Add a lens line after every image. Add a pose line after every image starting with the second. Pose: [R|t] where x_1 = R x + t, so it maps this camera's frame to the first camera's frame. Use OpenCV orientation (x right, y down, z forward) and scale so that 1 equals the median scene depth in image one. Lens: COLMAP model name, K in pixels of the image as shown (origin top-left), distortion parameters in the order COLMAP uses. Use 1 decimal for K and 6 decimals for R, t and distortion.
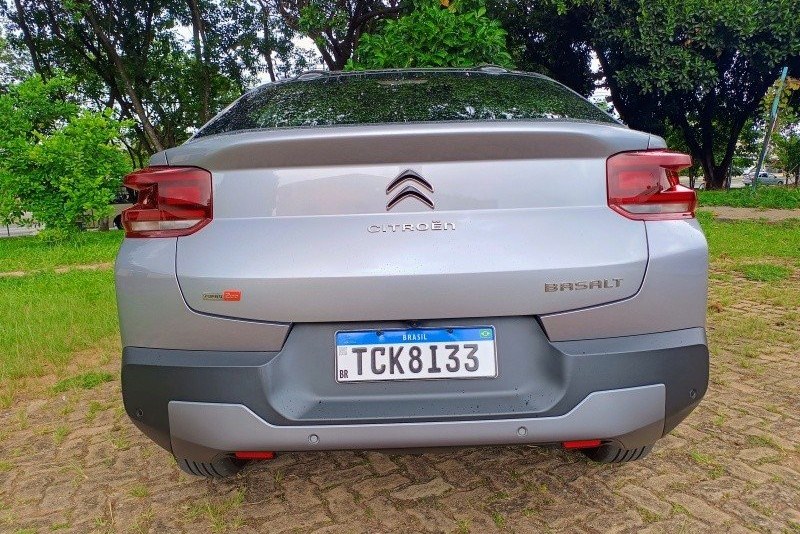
lens RADIAL K [[607.4, 0, 401.6], [0, 607.4, 272.8], [0, 0, 1]] dist [-0.000669, -0.029671]
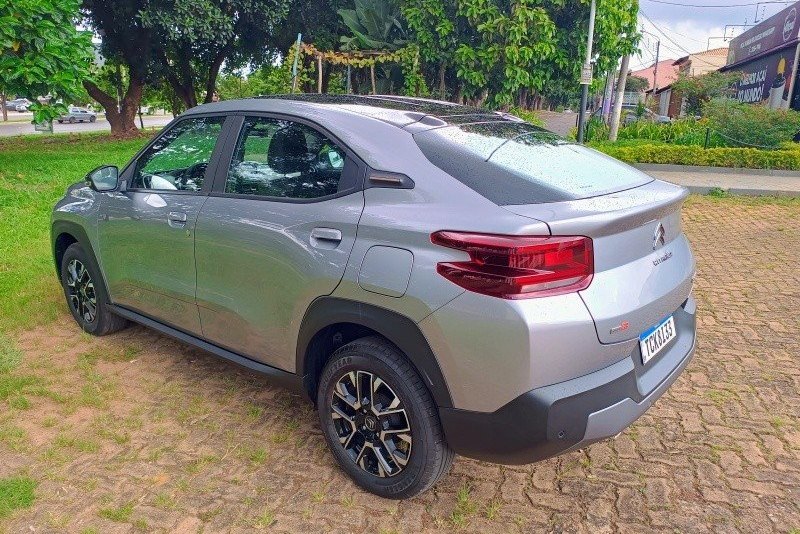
lens RADIAL K [[607.4, 0, 401.7], [0, 607.4, 265.8], [0, 0, 1]] dist [-0.000669, -0.029671]
pose [[0.652836, -0.155432, 0.741382, -1.037495], [0.078740, 0.987344, 0.137663, -0.223283], [-0.753396, -0.031495, 0.656812, 0.297355]]
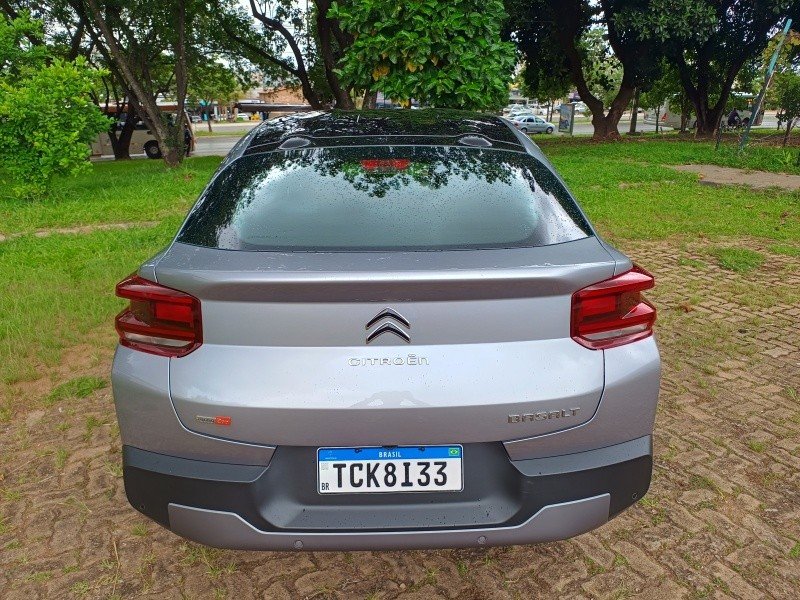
lens RADIAL K [[609.8, 0, 399.7], [0, 609.8, 297.4], [0, 0, 1]] dist [-0.010862, -0.021261]
pose [[0.999500, 0.018701, 0.025508, 0.004029], [-0.022503, 0.987184, 0.157989, -0.239467], [-0.022226, -0.158484, 0.987111, -0.035492]]
